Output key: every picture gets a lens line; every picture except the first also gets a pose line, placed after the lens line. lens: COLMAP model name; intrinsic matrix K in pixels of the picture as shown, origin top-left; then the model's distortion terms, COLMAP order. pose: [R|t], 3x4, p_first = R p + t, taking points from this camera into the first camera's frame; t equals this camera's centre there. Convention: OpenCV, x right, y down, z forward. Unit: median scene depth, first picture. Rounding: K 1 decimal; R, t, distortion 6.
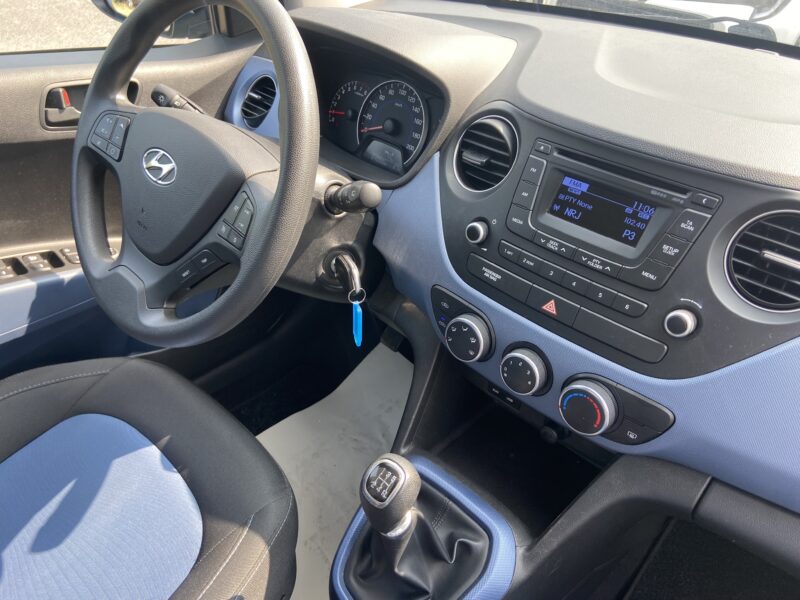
lens RADIAL K [[597.2, 0, 406.1], [0, 597.2, 300.5], [0, 0, 1]] dist [0.106981, -0.154672]
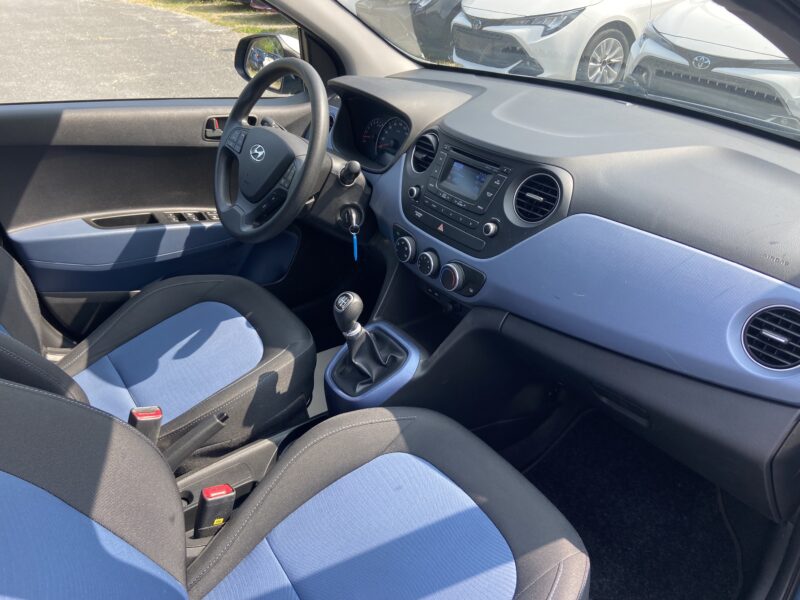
lens RADIAL K [[597.2, 0, 406.1], [0, 597.2, 300.5], [0, 0, 1]] dist [0.106981, -0.154672]
pose [[0.982628, 0.065235, -0.173745, 0.434717], [-0.080319, 0.993453, -0.081242, 0.369229], [0.167308, 0.093786, 0.981434, -0.795537]]
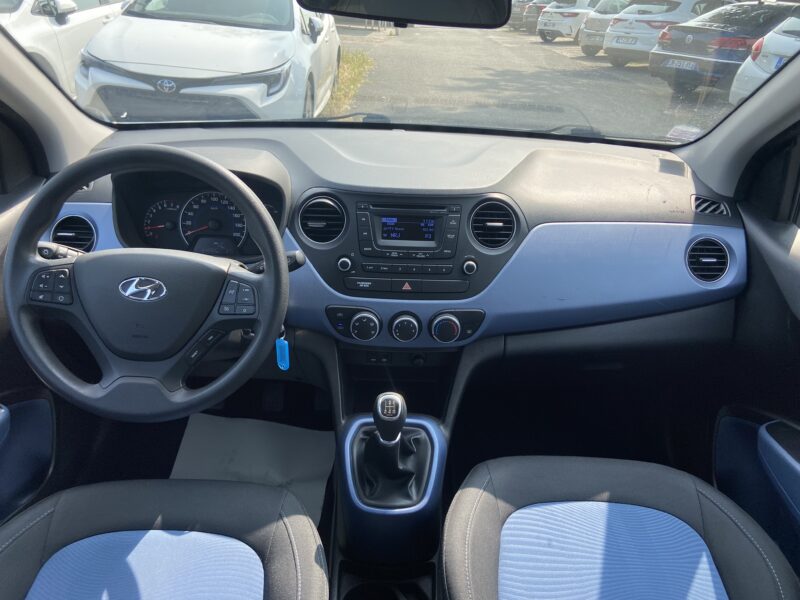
lens RADIAL K [[597.2, 0, 406.1], [0, 597.2, 300.5], [0, 0, 1]] dist [0.106981, -0.154672]
pose [[0.723371, -0.337020, 0.602621, -0.766390], [0.397577, 0.916881, 0.035530, -0.014005], [-0.564506, 0.213886, 0.797236, -0.368825]]
